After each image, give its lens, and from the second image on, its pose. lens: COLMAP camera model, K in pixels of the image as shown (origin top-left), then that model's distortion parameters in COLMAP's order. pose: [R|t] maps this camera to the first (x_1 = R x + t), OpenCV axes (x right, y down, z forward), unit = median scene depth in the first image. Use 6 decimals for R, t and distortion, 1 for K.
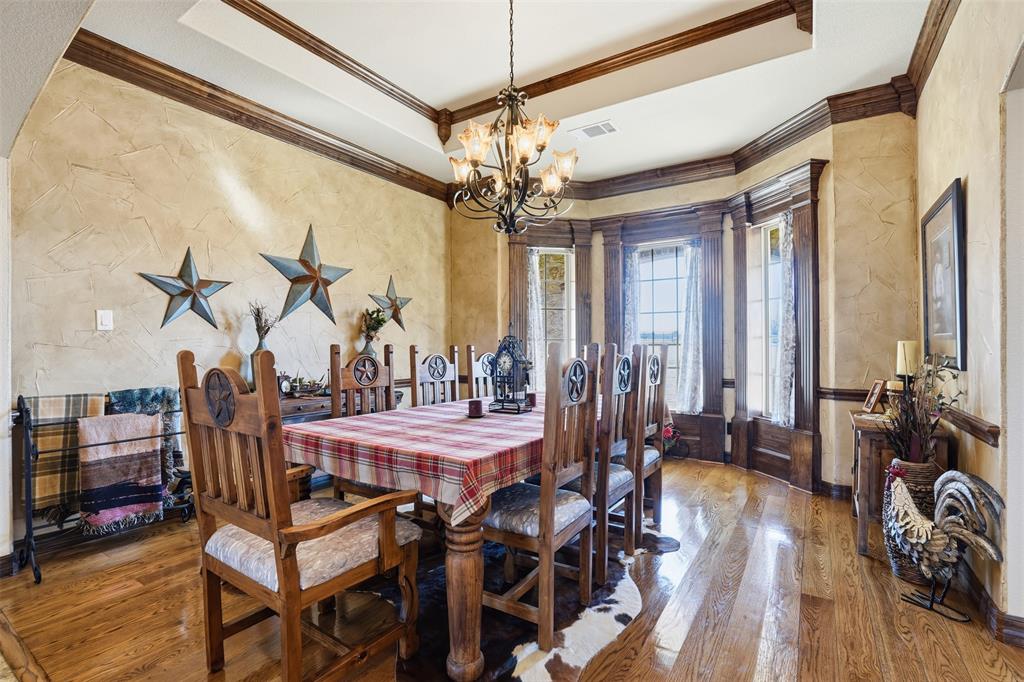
lens RADIAL K [[475.4, 0, 509.6], [0, 475.4, 345.7], [0, 0, 1]] dist [-0.034805, 0.003810]
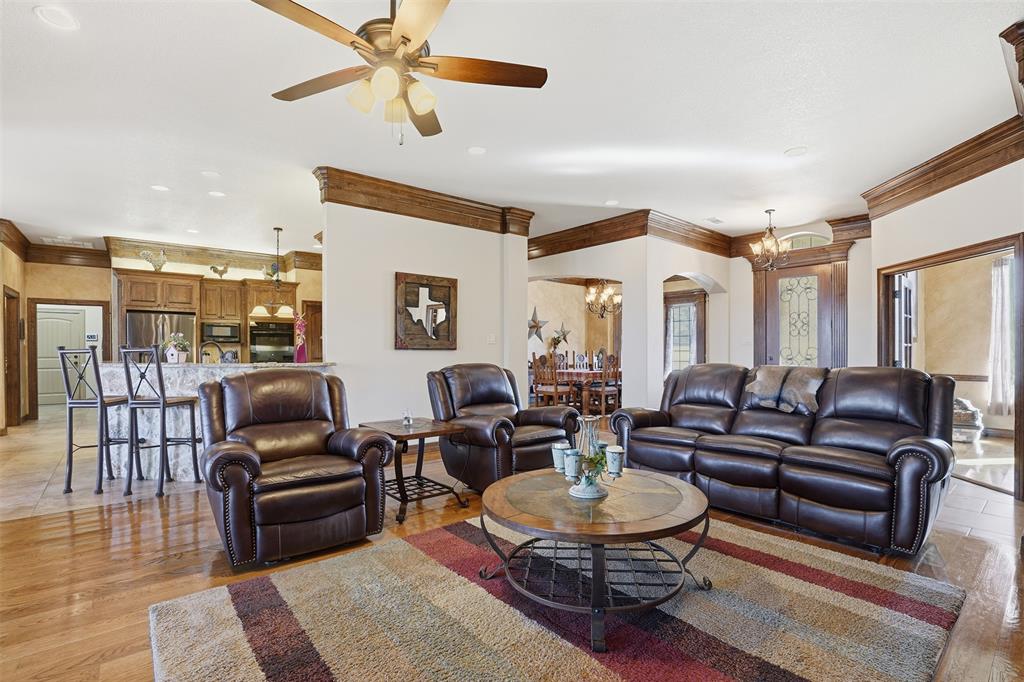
lens RADIAL K [[475.4, 0, 507.3], [0, 475.4, 348.4], [0, 0, 1]] dist [-0.034805, 0.003810]
pose [[0.952439, 0.003867, -0.304704, 0.245021], [-0.004345, 0.999990, -0.000891, -0.009387], [0.304698, 0.002173, 0.952447, -1.546468]]
